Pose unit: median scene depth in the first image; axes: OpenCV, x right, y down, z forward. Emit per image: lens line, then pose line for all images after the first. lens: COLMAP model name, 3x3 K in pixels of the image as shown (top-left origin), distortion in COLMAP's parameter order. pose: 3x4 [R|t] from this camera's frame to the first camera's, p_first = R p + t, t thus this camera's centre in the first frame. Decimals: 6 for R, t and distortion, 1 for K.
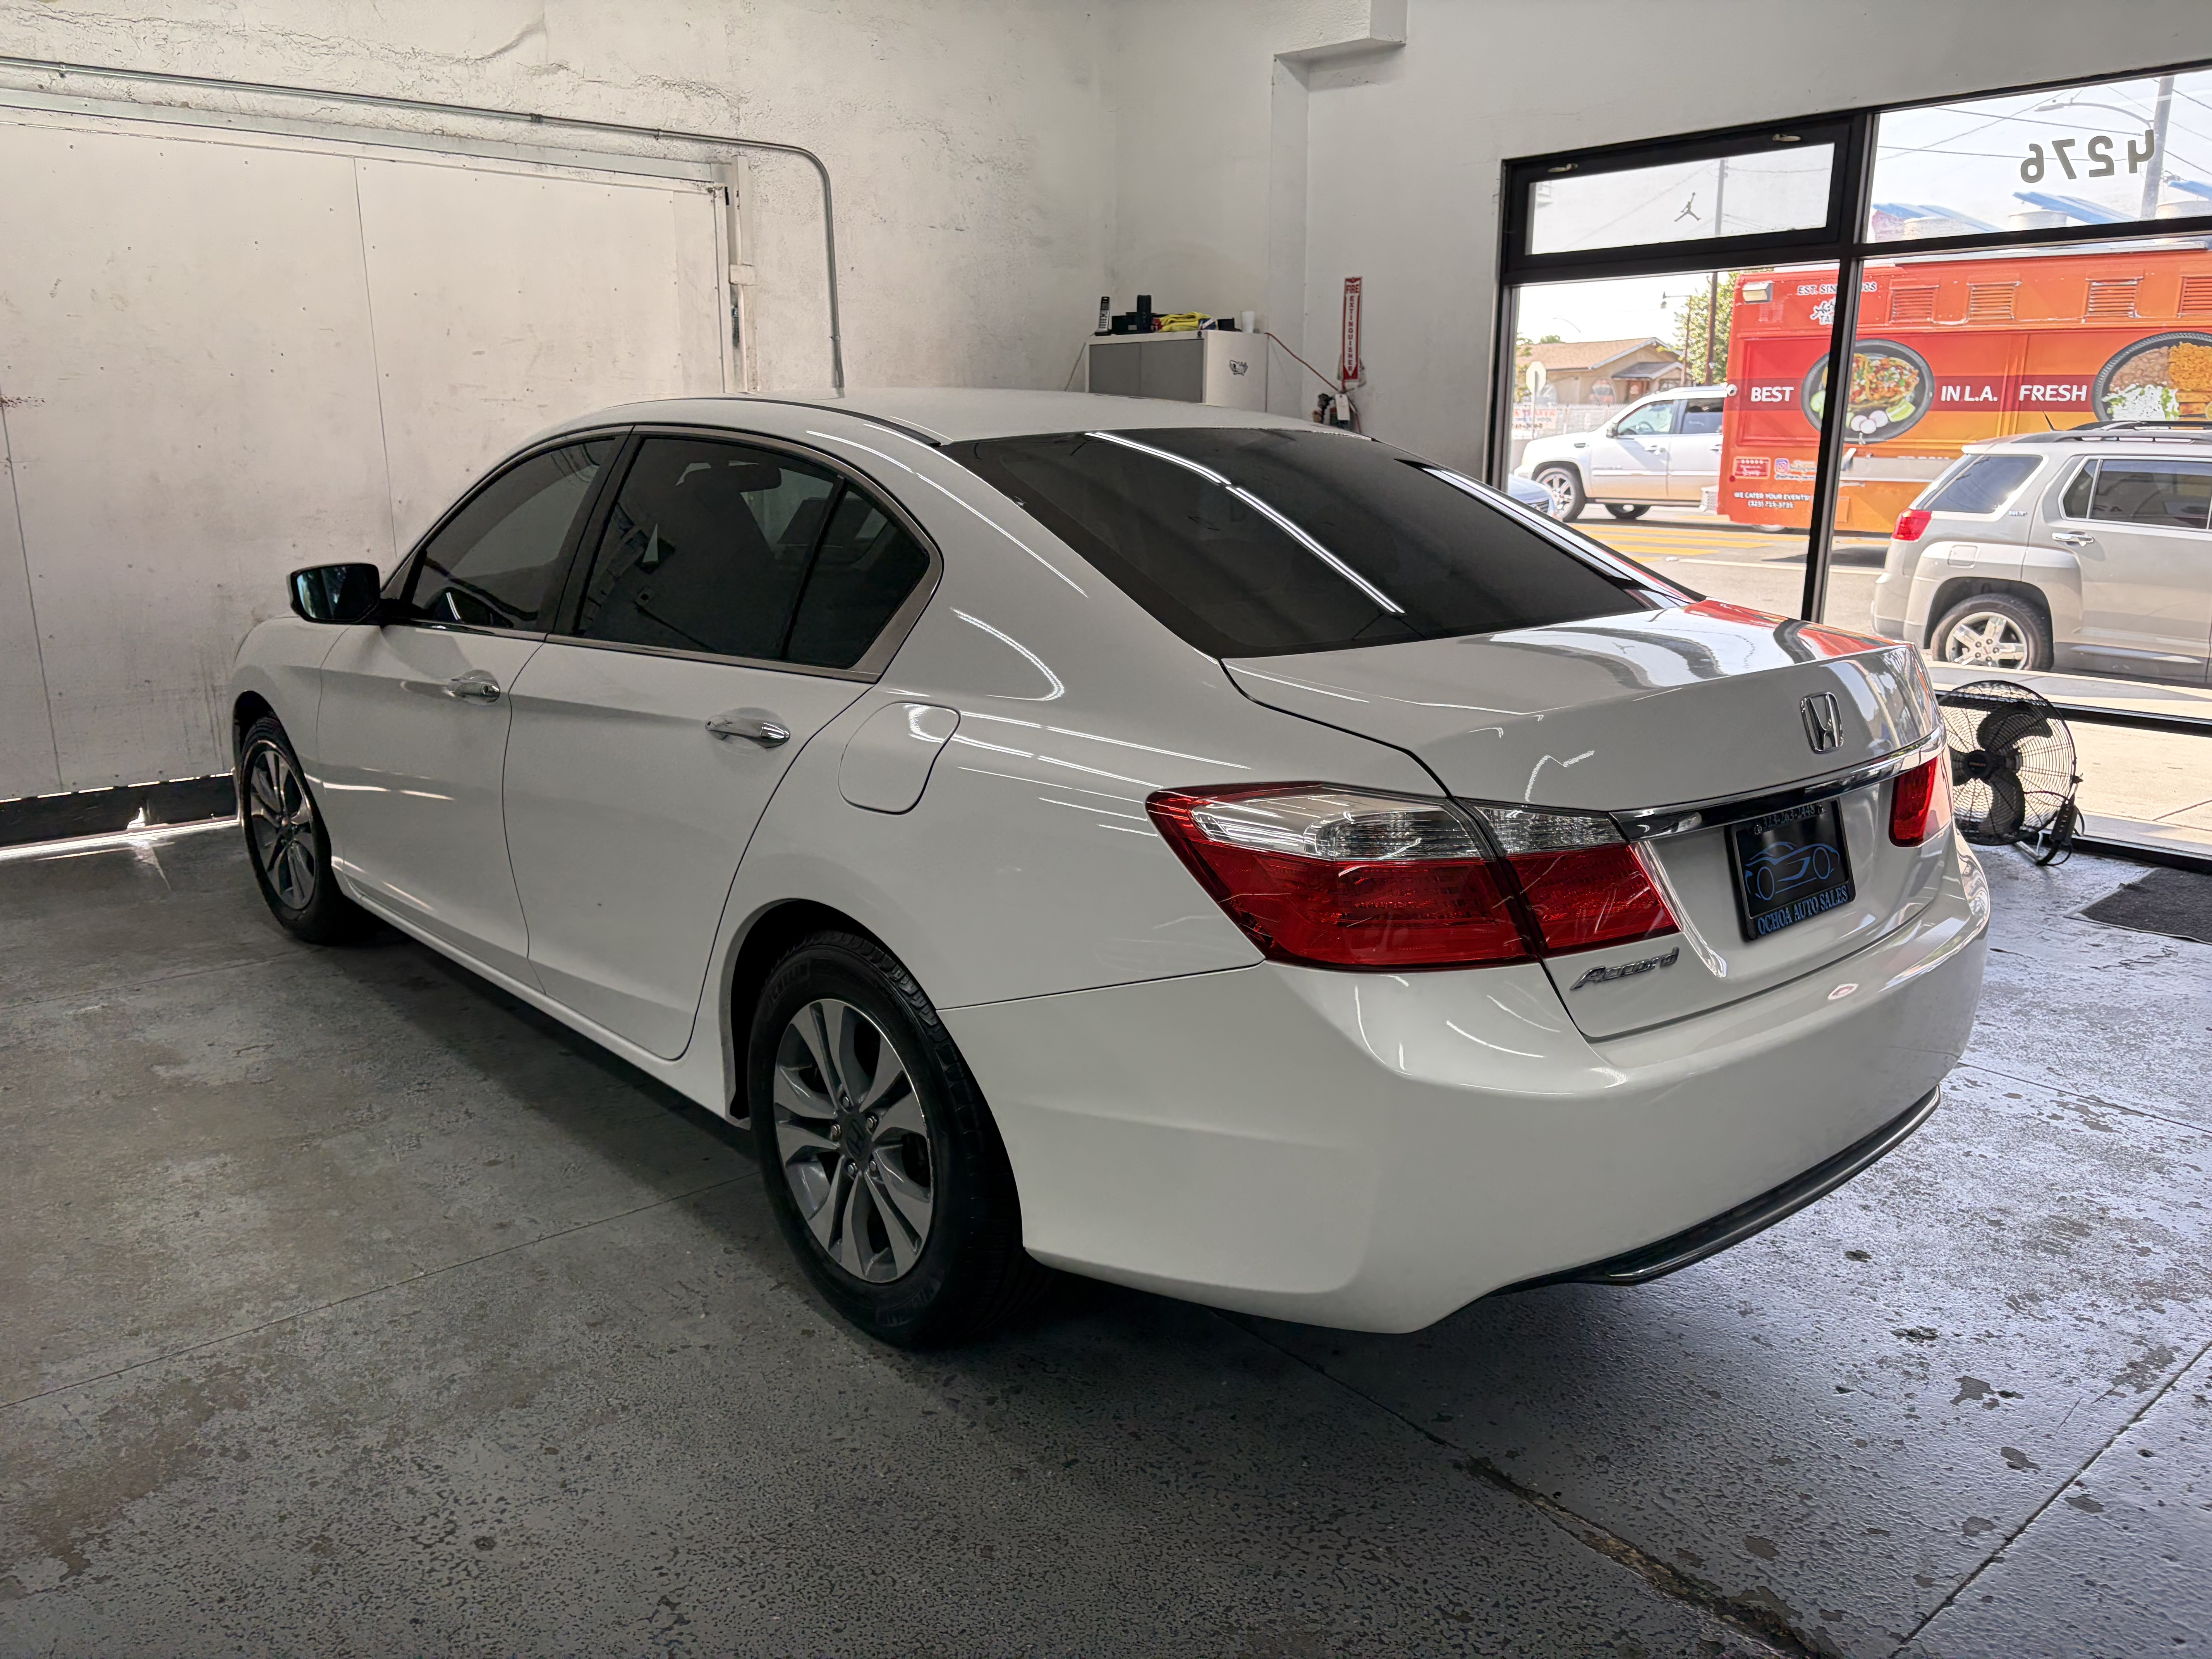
lens RADIAL K [[1675.2, 0, 1087.6], [0, 1675.2, 842.6], [0, 0, 1]] dist [0.046194, -0.047141]
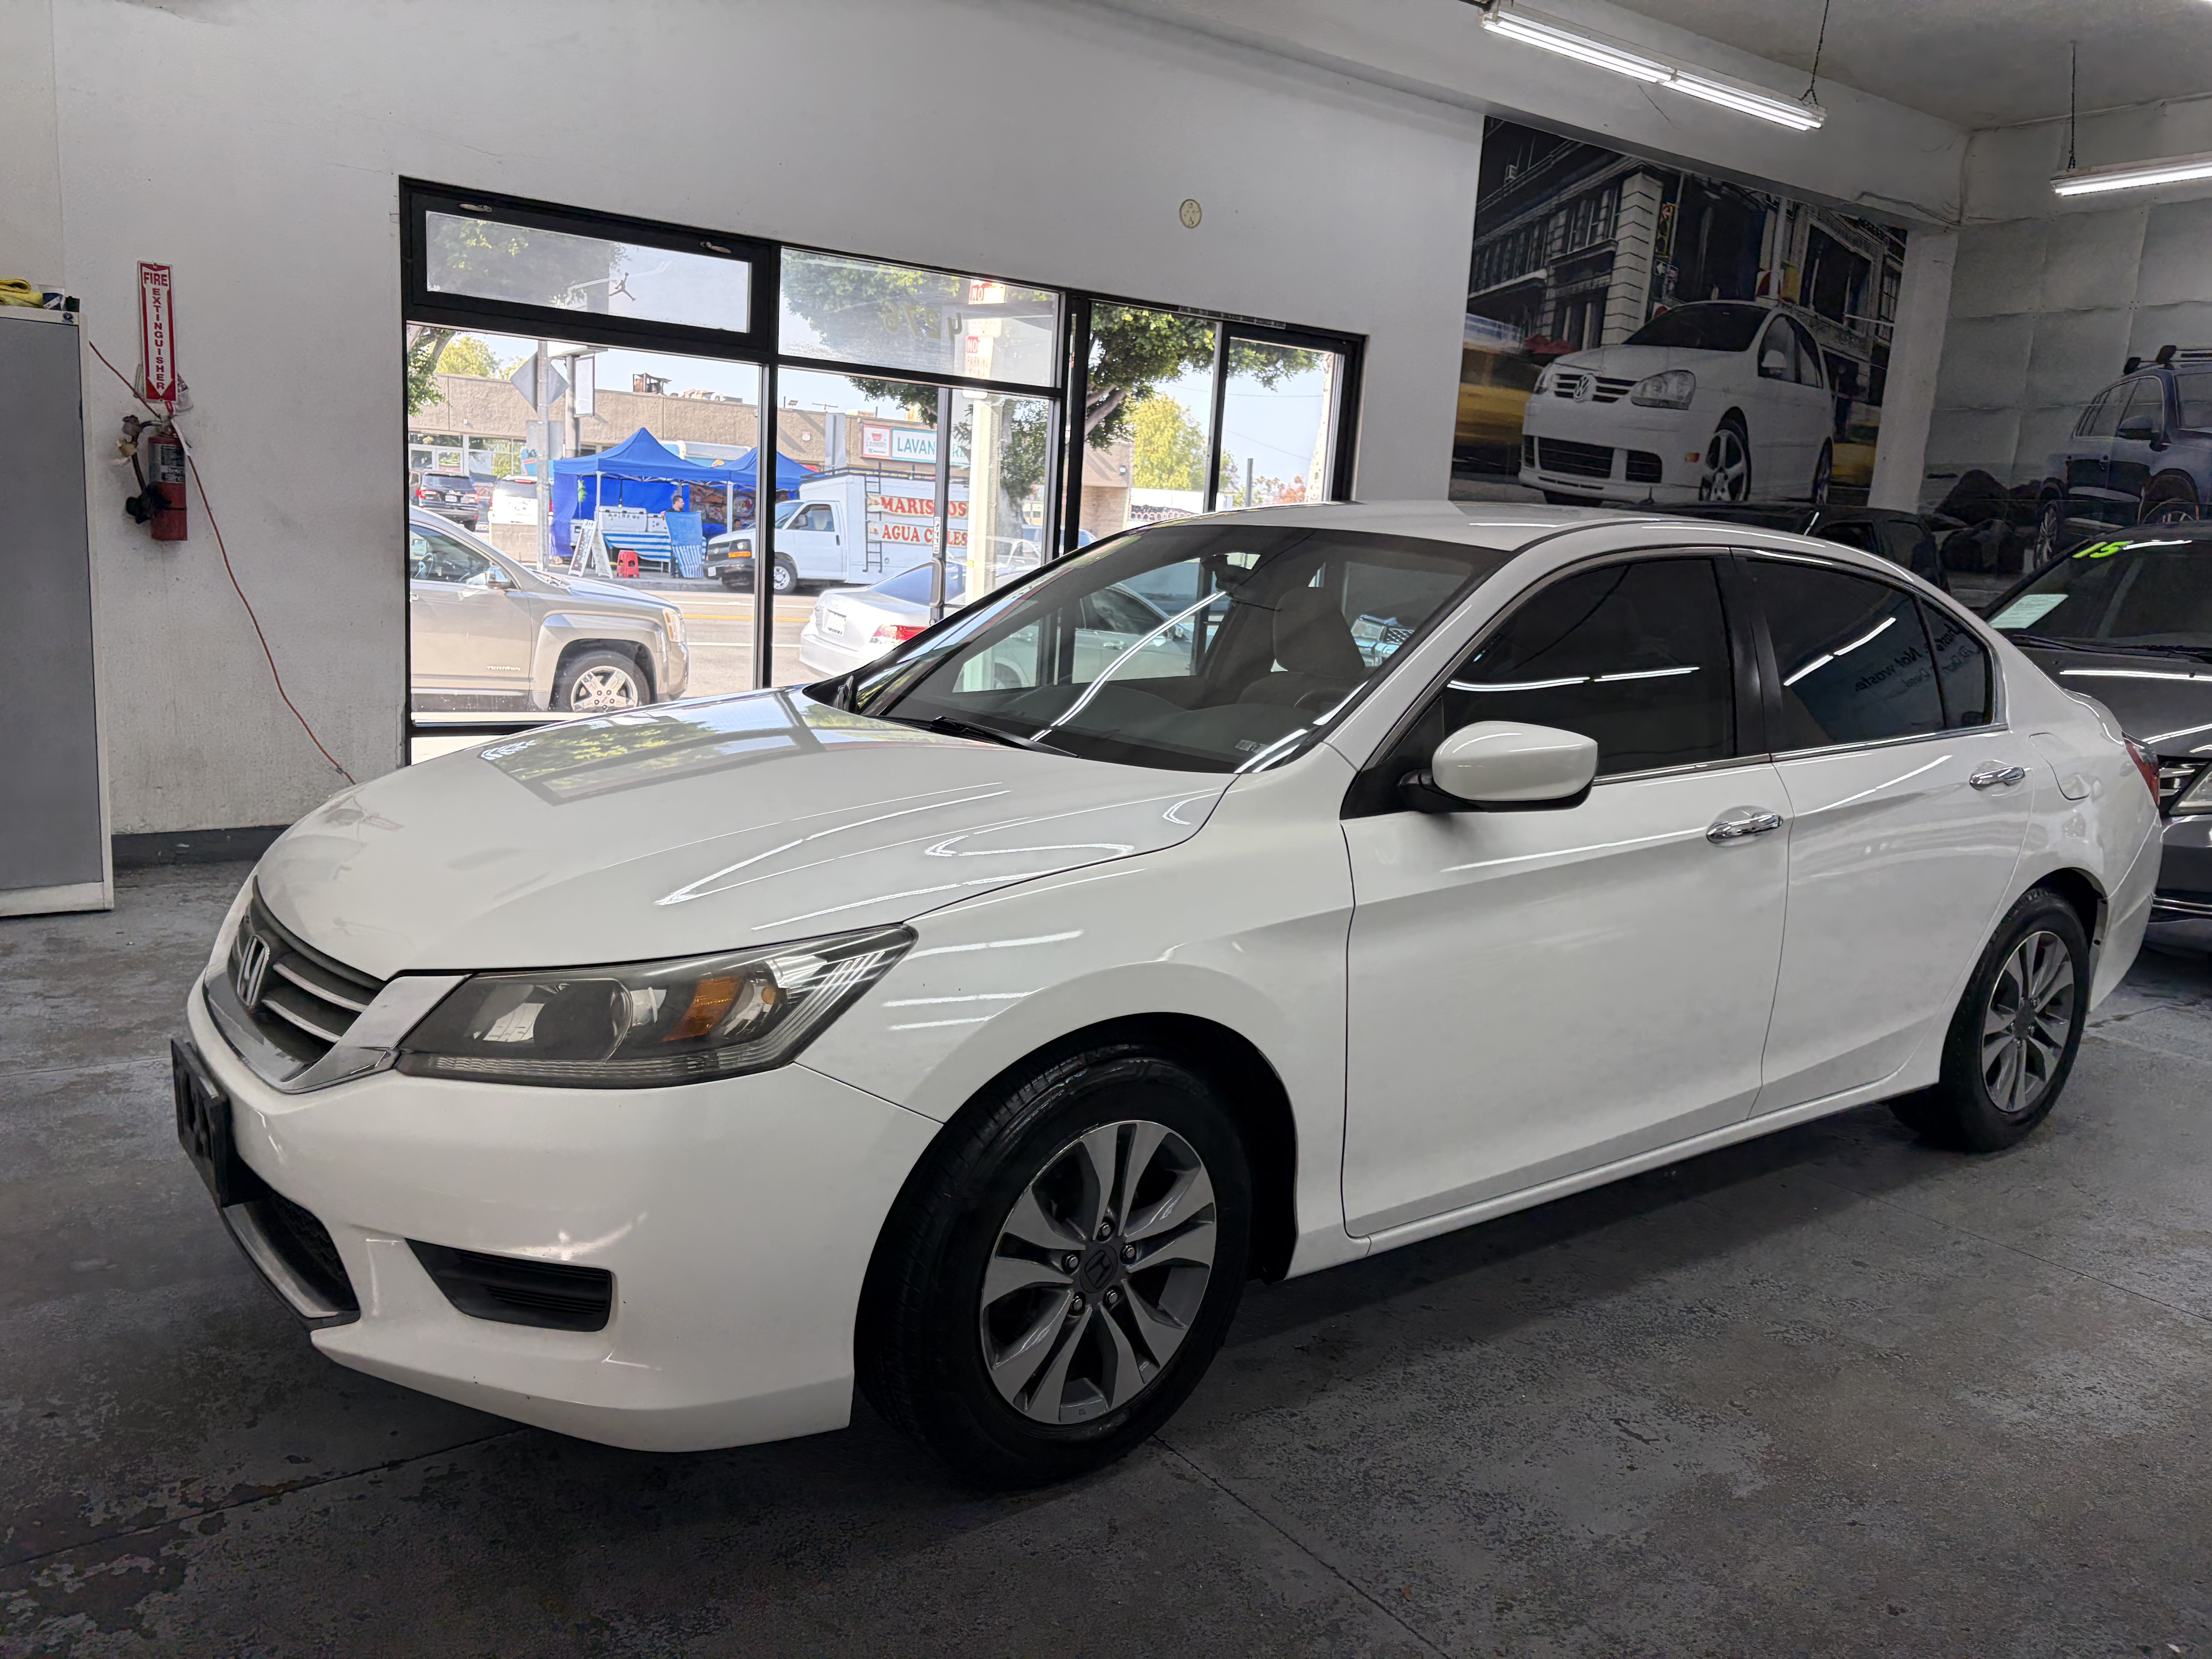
lens RADIAL K [[1675.2, 0, 1097.5], [0, 1675.2, 834.2], [0, 0, 1]] dist [0.046194, -0.047141]
pose [[0.075553, -0.170098, 0.982527, -1.263958], [0.182667, 0.971029, 0.154061, -0.286599], [-0.980268, 0.167835, 0.104436, 1.217796]]
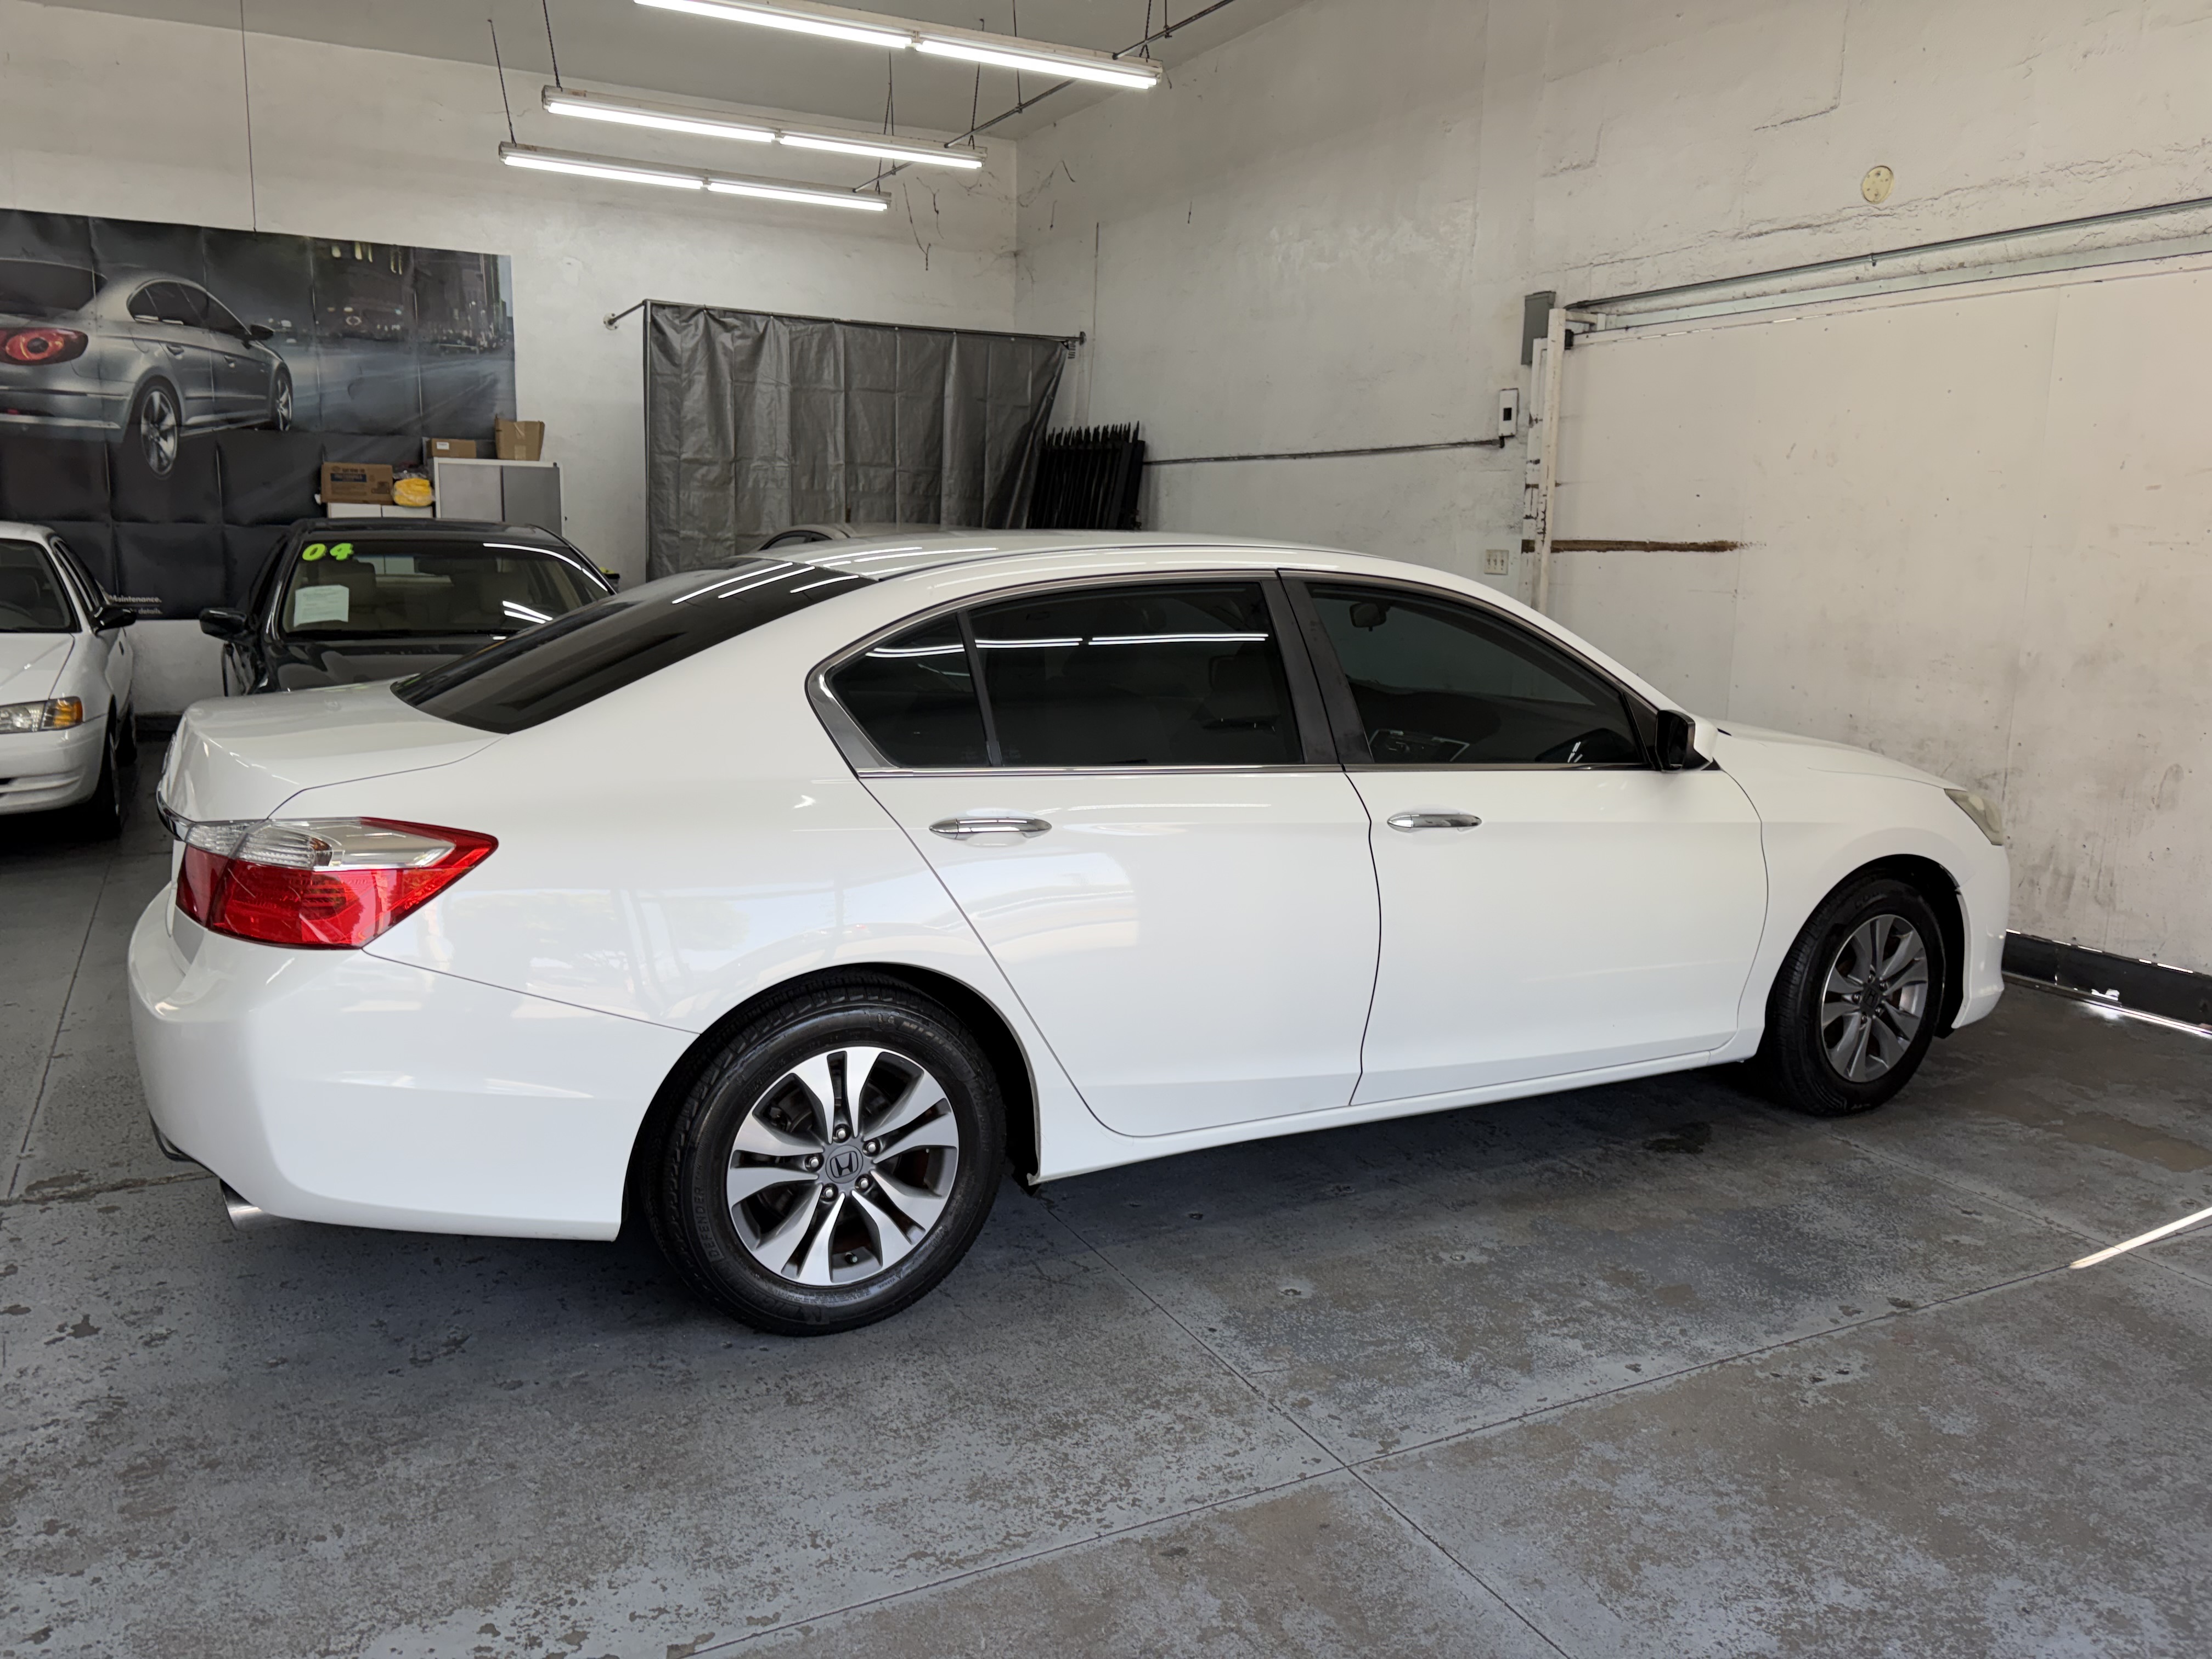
lens RADIAL K [[1675.2, 0, 1099.7], [0, 1675.2, 828.4], [0, 0, 1]] dist [0.046194, -0.047141]
pose [[-0.225112, 0.163802, -0.960465, 1.054611], [-0.253701, 0.941909, 0.220100, -0.336726], [0.940723, 0.293218, -0.170478, 1.284704]]
